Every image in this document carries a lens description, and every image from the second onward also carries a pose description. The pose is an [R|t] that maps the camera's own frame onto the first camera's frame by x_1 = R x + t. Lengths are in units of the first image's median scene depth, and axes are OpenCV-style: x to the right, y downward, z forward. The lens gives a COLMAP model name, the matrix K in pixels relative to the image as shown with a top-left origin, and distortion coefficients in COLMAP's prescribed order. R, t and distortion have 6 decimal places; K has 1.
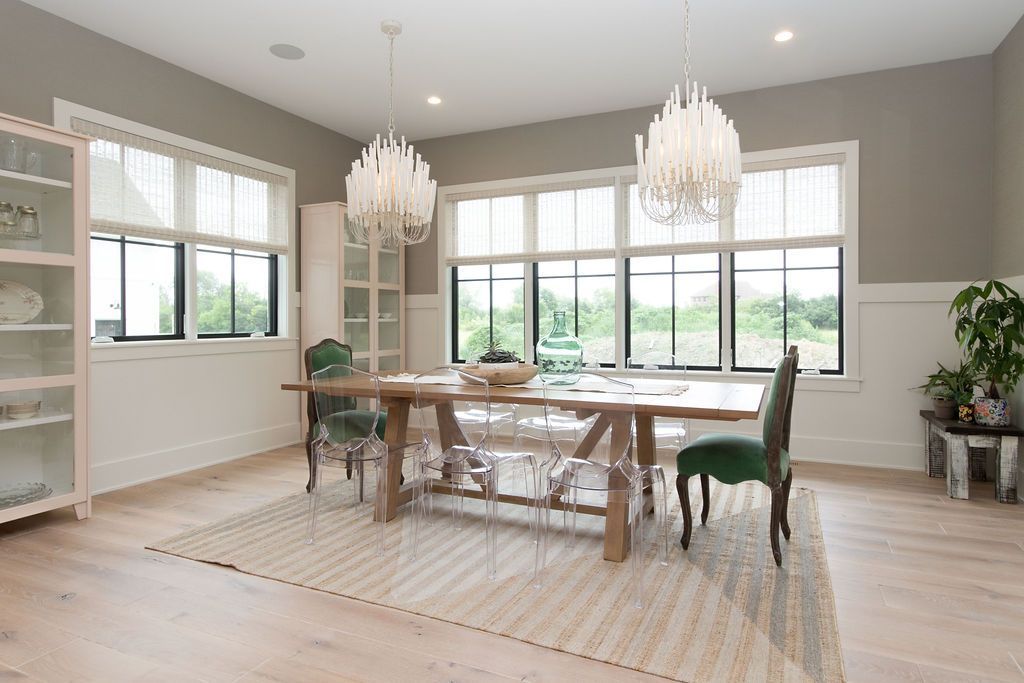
lens RADIAL K [[594.6, 0, 511.4], [0, 594.6, 320.1], [0, 0, 1]] dist [0.000562, 0.000650]
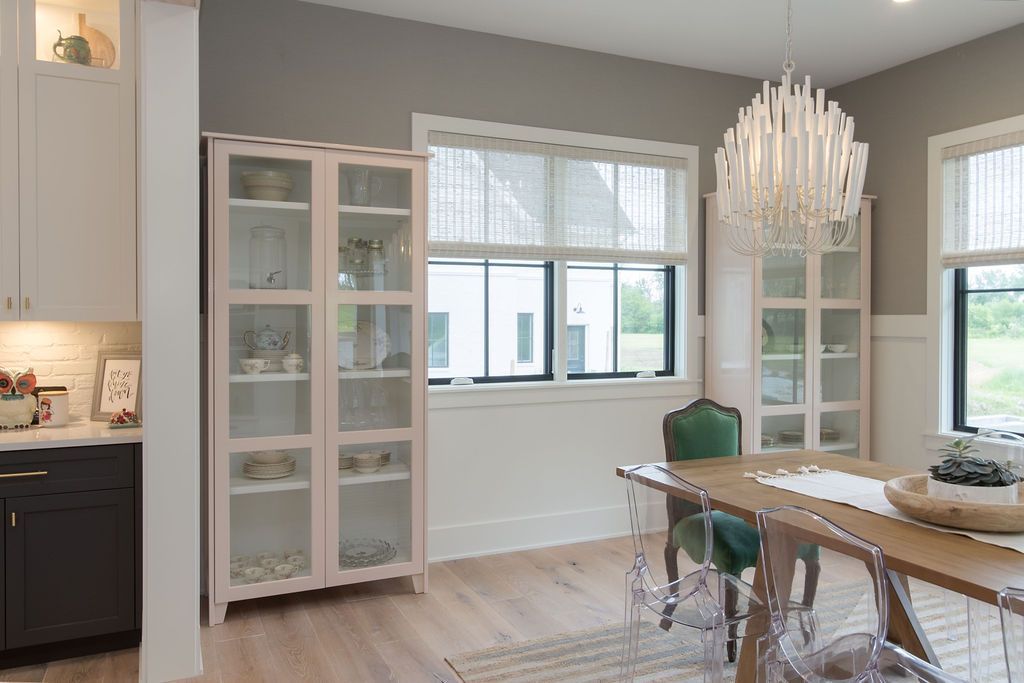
lens RADIAL K [[763.9, 0, 512.2], [0, 763.9, 328.1], [0, 0, 1]] dist [-0.001432, 0.000056]
pose [[0.758326, 0.012056, -0.651764, 0.081190], [-0.002423, 0.999874, 0.015676, -0.054248], [0.651871, -0.010308, 0.758260, 0.178322]]
